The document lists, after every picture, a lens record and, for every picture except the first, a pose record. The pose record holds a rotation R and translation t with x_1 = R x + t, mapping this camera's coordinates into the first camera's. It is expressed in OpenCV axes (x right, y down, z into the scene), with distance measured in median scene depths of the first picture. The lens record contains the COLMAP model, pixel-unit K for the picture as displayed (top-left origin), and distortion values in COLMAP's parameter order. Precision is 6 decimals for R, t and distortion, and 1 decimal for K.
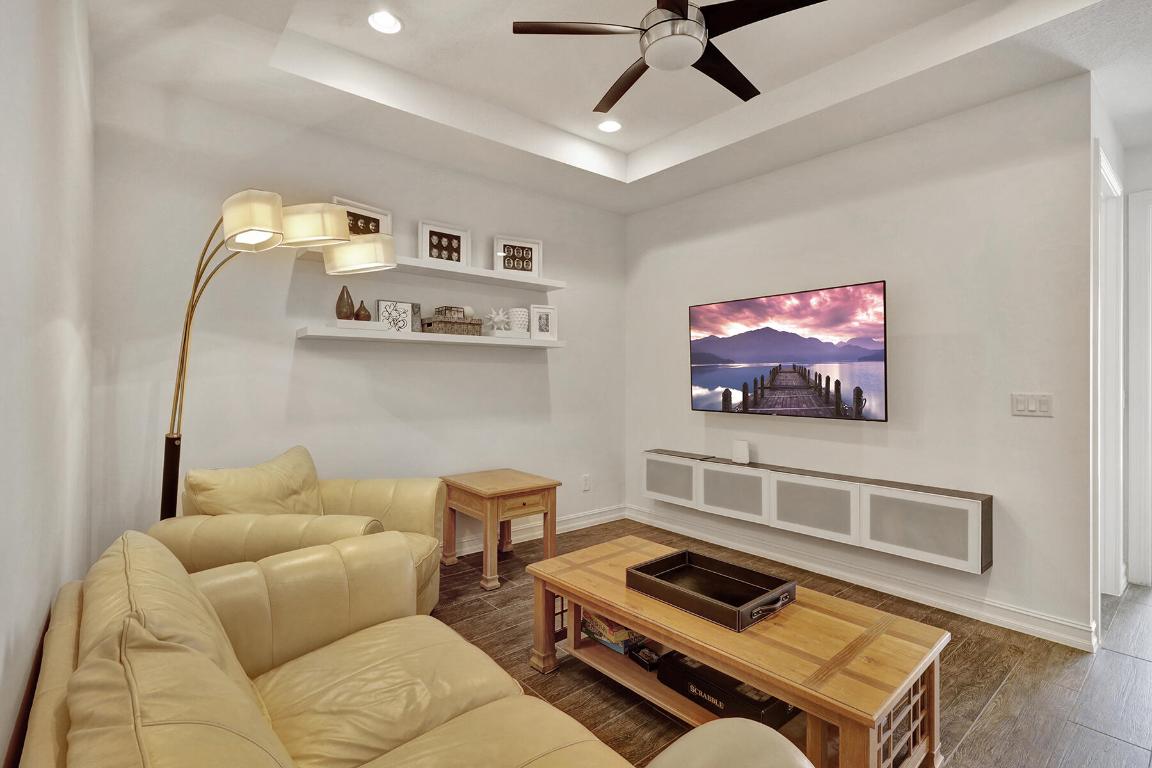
lens RADIAL K [[537.5, 0, 571.4], [0, 537.5, 372.7], [0, 0, 1]] dist [0.000216, 0.000470]
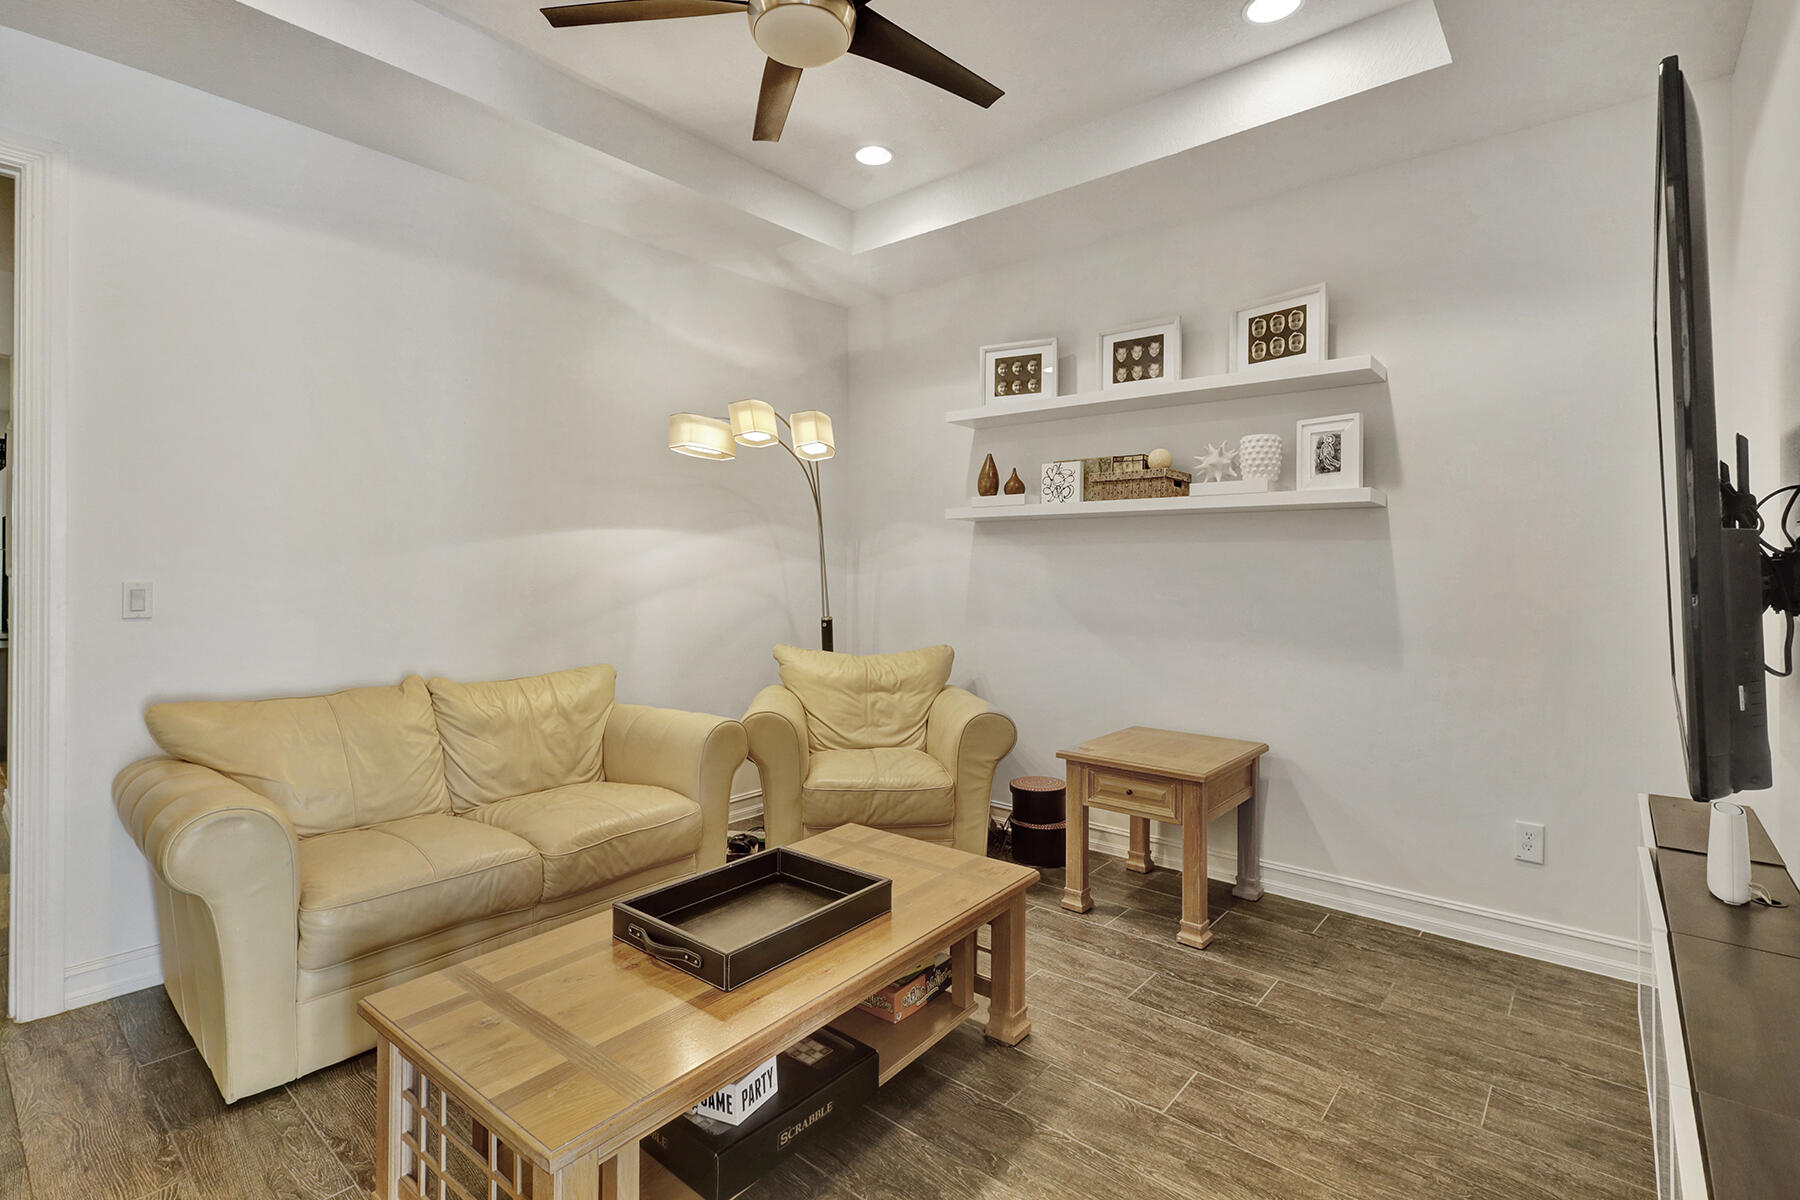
lens RADIAL K [[845.1, 0, 903.5], [0, 845.1, 559.7], [0, 0, 1]] dist [-0.000939, 0.000016]
pose [[0.176500, -0.011642, -0.984232, 0.692726], [0.001746, 0.999932, -0.011515, 0.009514], [0.984299, 0.000314, 0.176508, 0.565828]]
